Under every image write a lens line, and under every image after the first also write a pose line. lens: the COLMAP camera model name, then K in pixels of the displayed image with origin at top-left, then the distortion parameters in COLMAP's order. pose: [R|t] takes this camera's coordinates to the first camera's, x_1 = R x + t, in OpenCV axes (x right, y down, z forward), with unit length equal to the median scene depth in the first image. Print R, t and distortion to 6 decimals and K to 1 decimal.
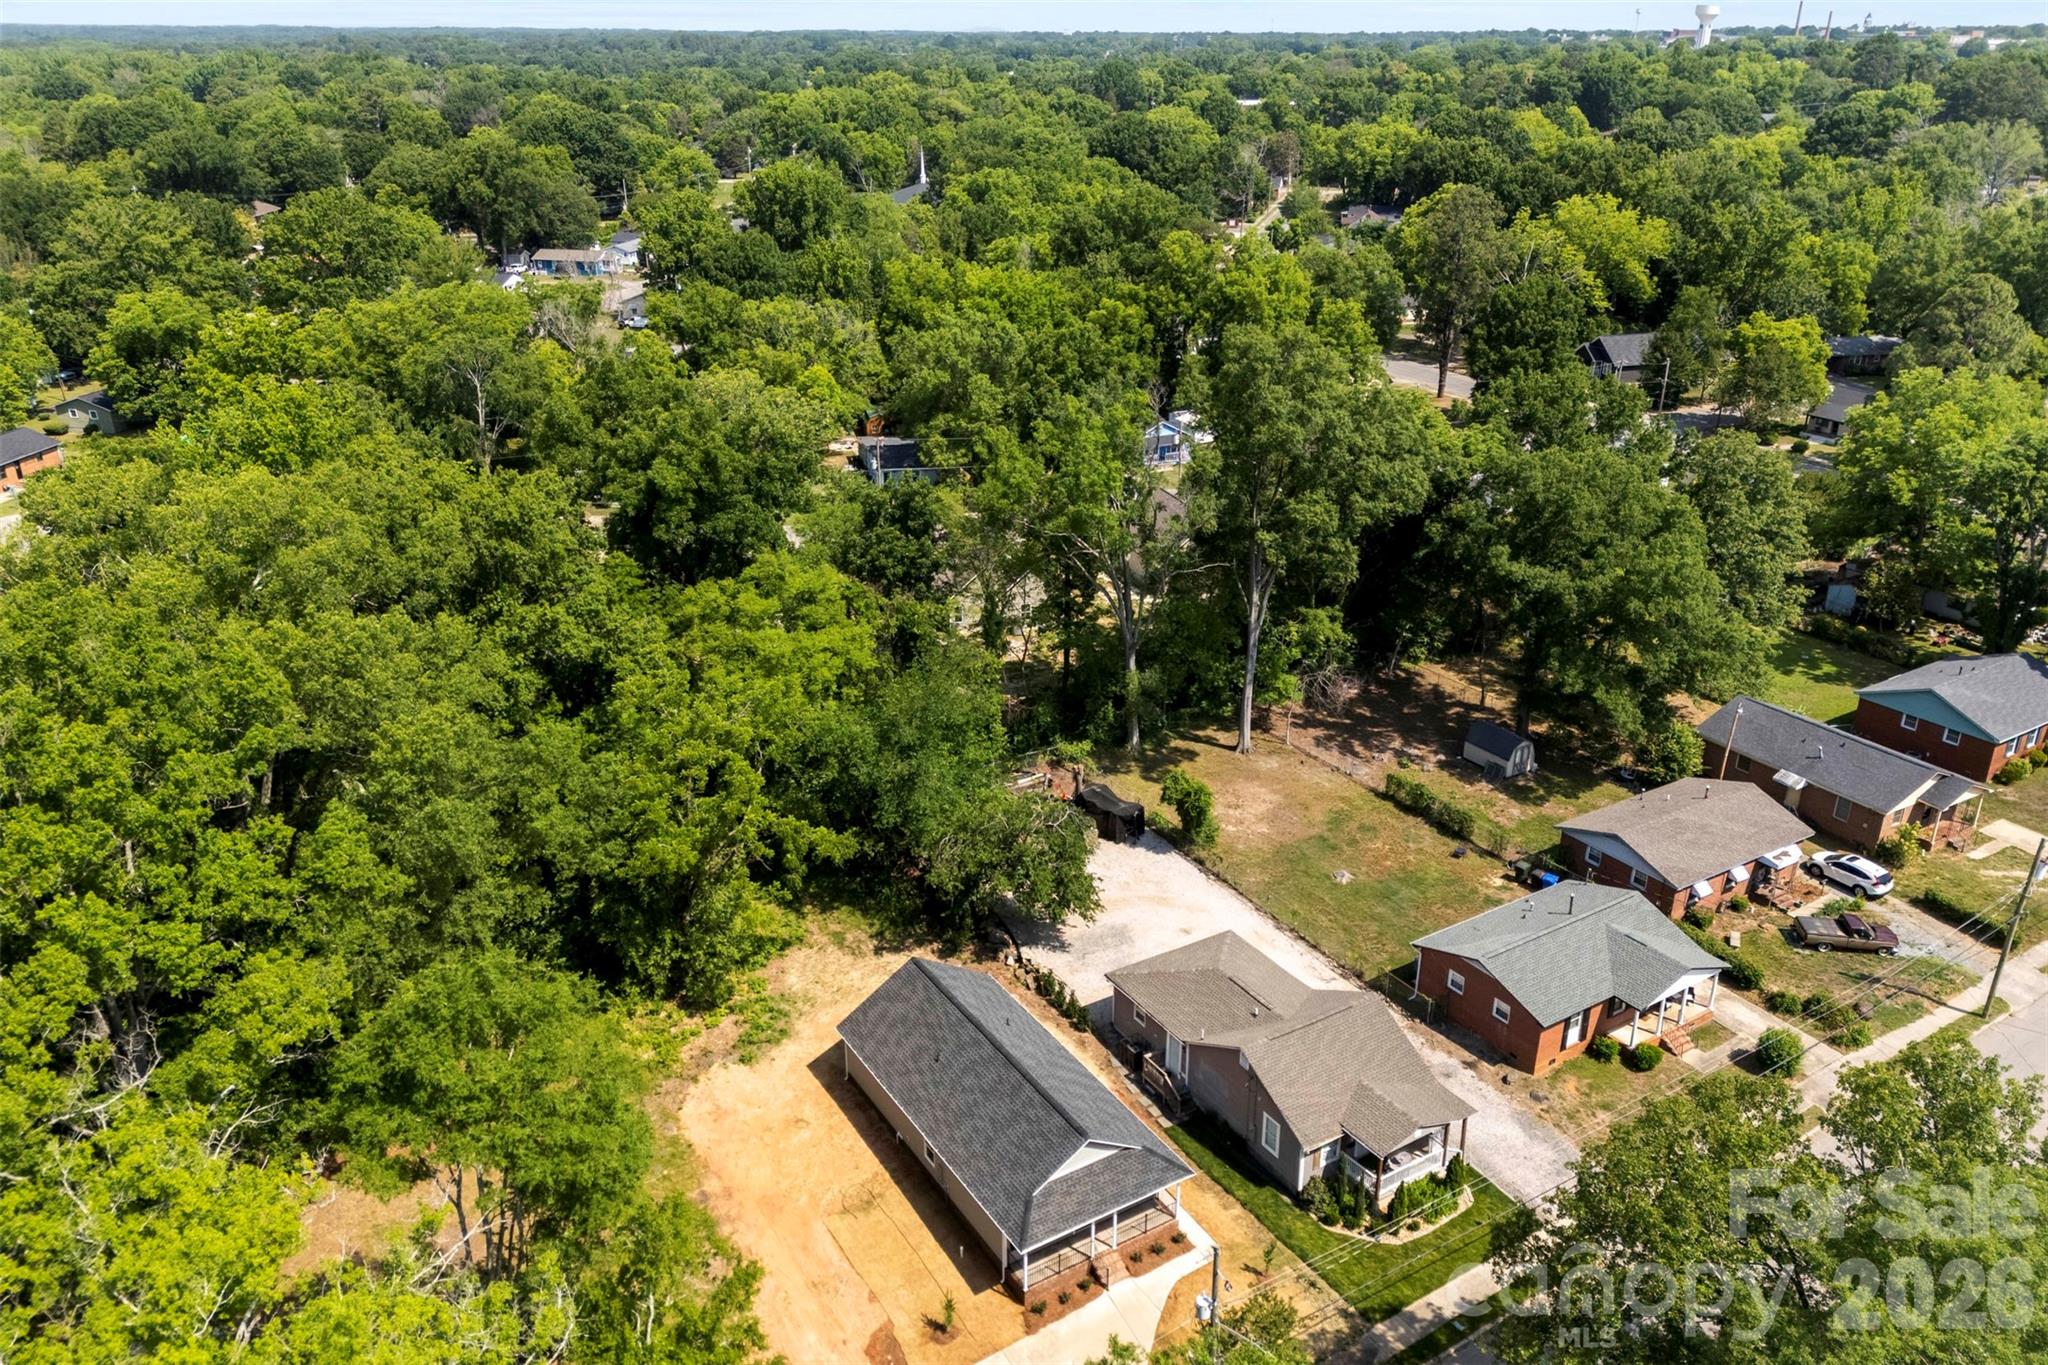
lens RADIAL K [[1531.2, 0, 1025.7], [0, 1531.2, 643.6], [0, 0, 1]] dist [0.099535, -0.116370]
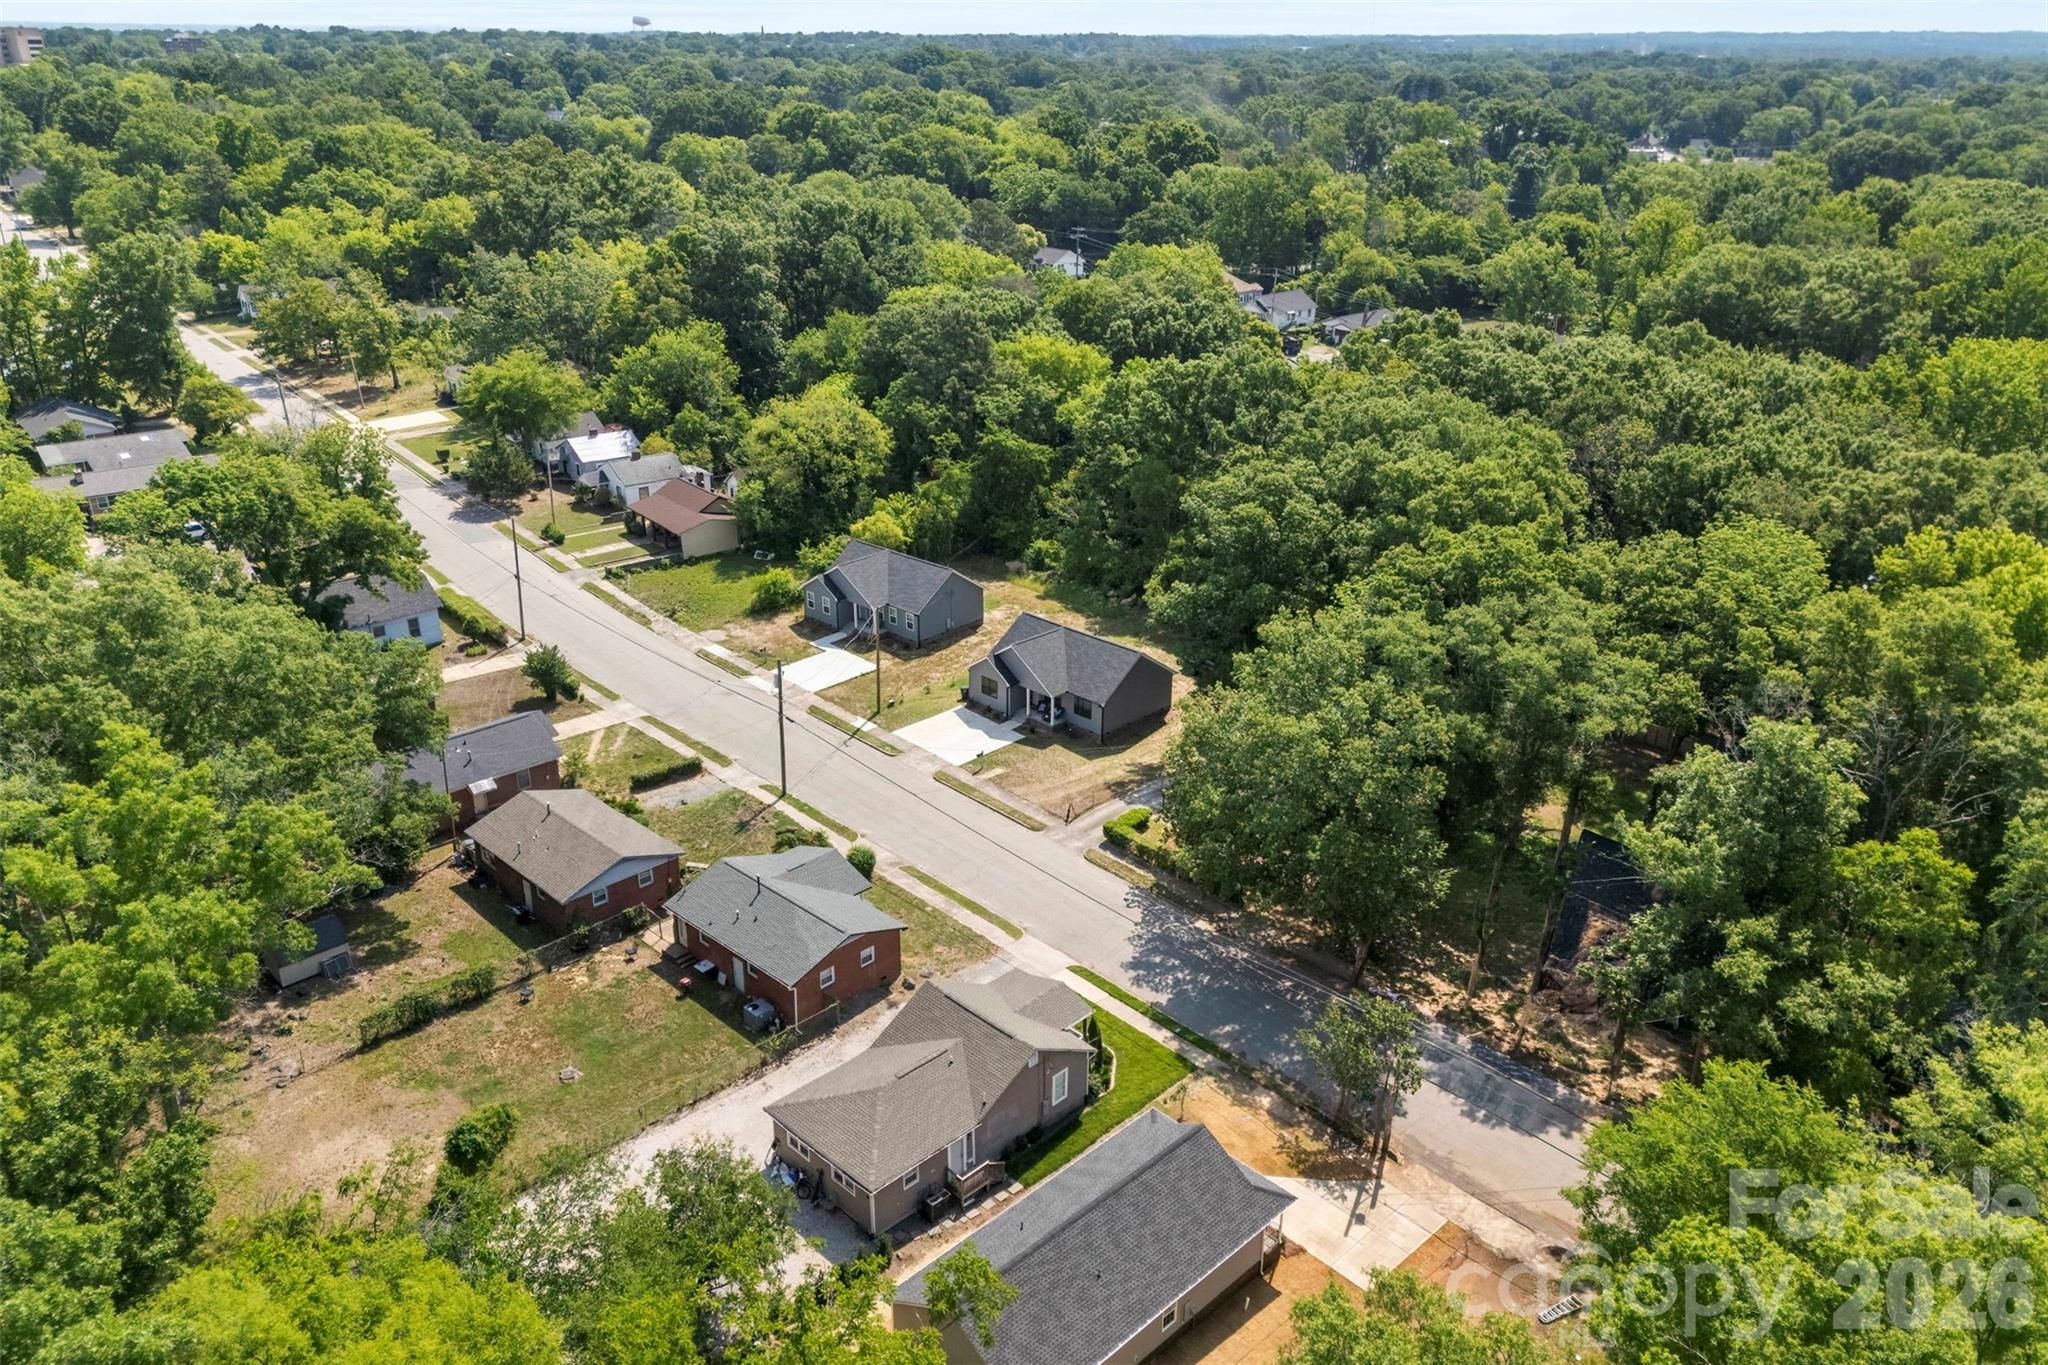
lens RADIAL K [[1531.2, 0, 1025.7], [0, 1531.2, 643.6], [0, 0, 1]] dist [0.099535, -0.116370]
pose [[-0.222729, -0.359206, 0.906291, -0.508815], [0.352270, 0.837174, 0.418385, -0.298892], [-0.909009, 0.412445, -0.059926, 0.651235]]
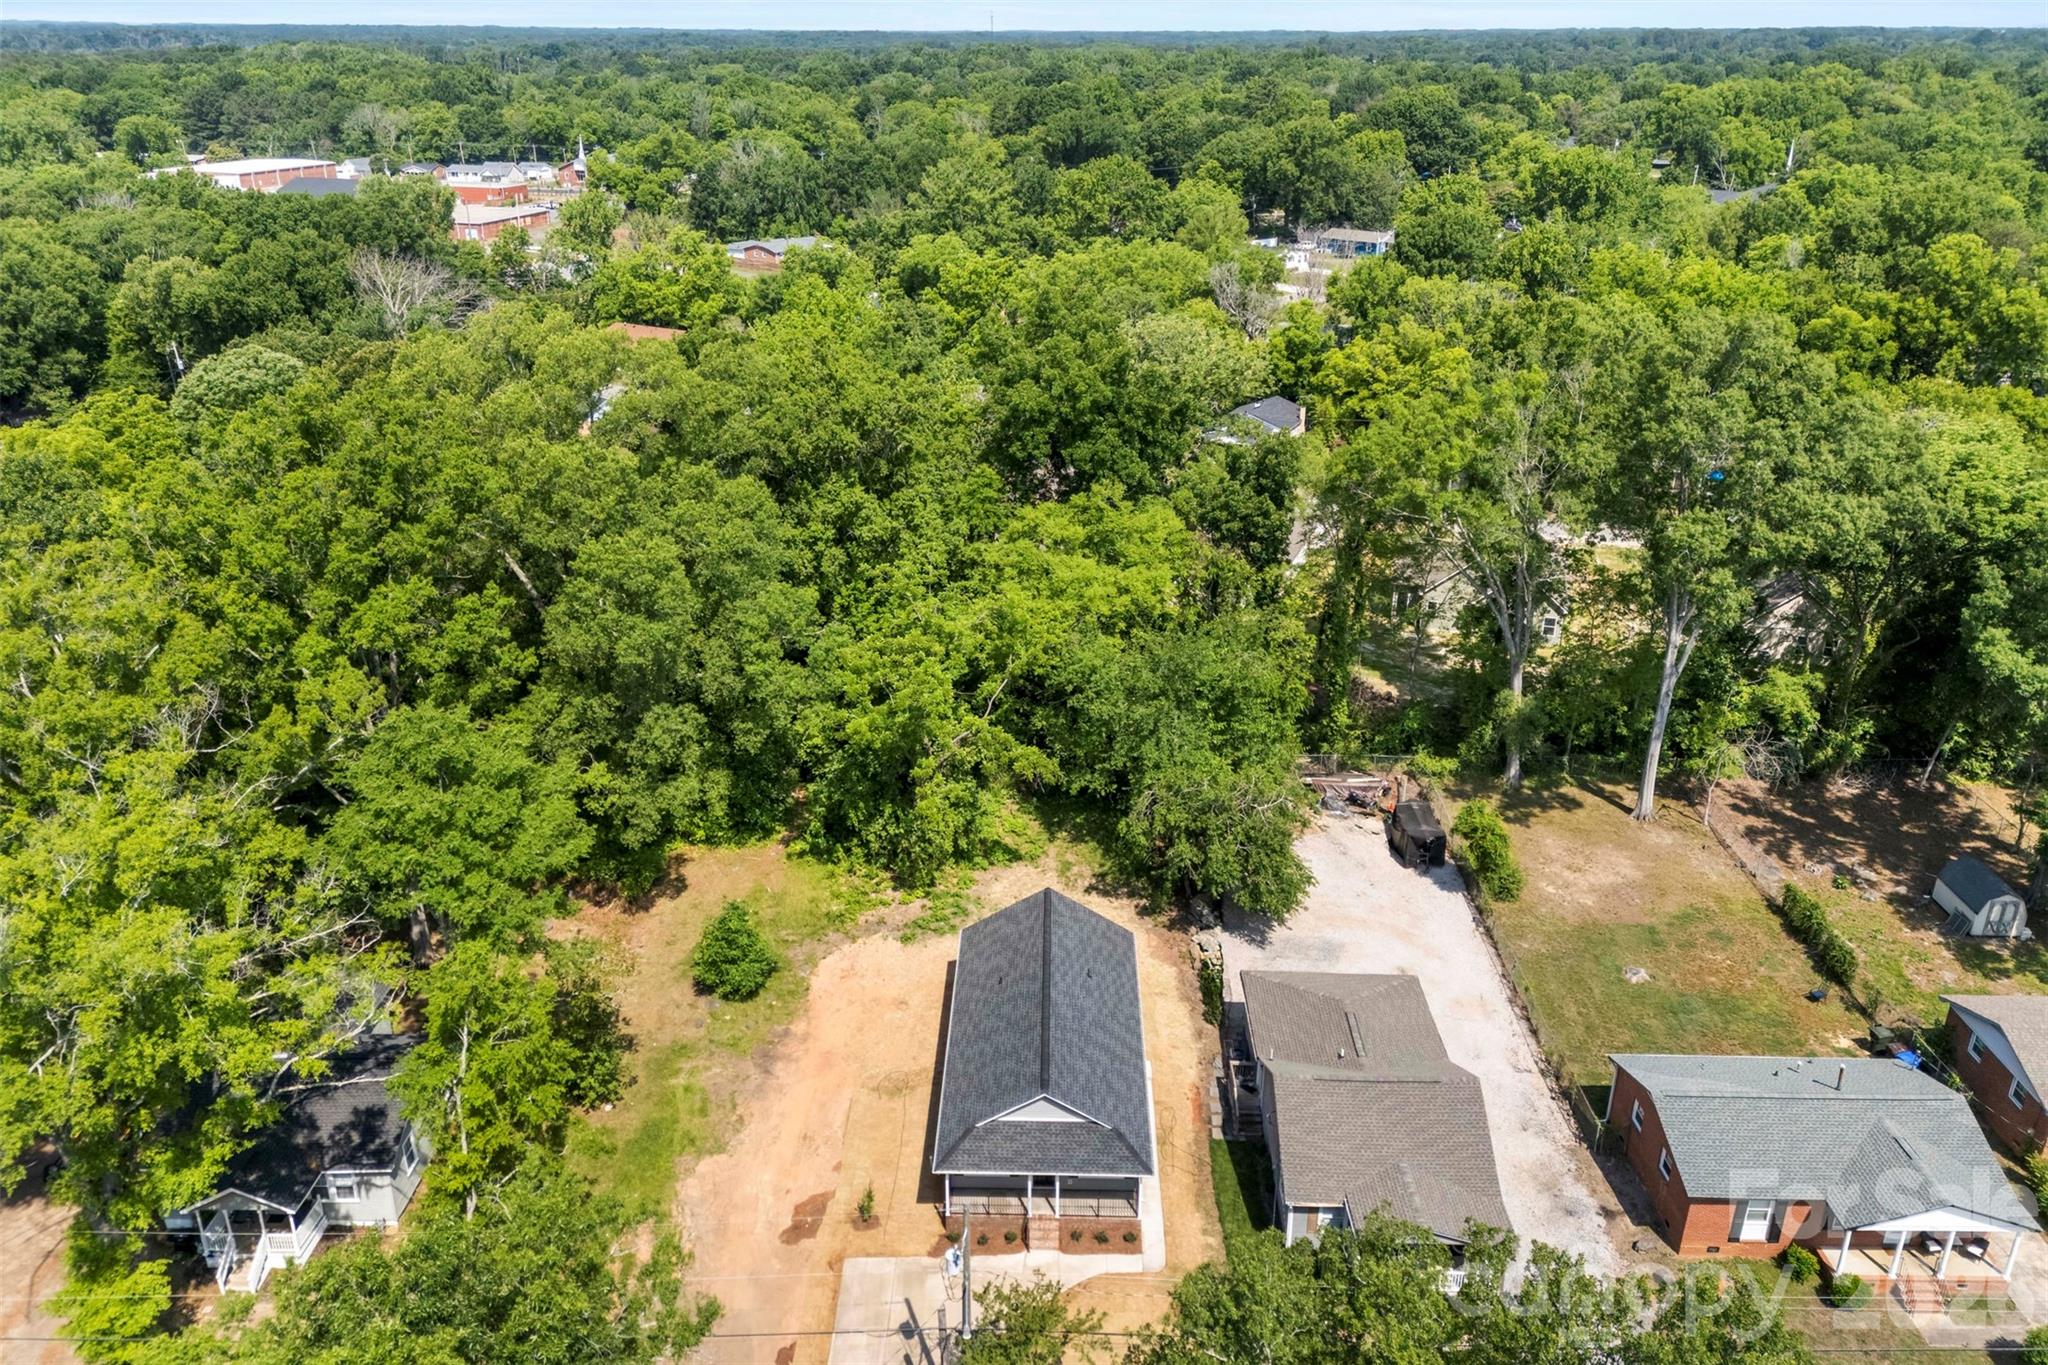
lens RADIAL K [[1531.2, 0, 1025.7], [0, 1531.2, 643.6], [0, 0, 1]] dist [0.099535, -0.116370]
pose [[0.838332, 0.202220, -0.506266, 0.287881], [-0.202590, 0.977714, 0.055063, -0.001643], [0.506119, 0.056403, 0.860618, 0.096967]]
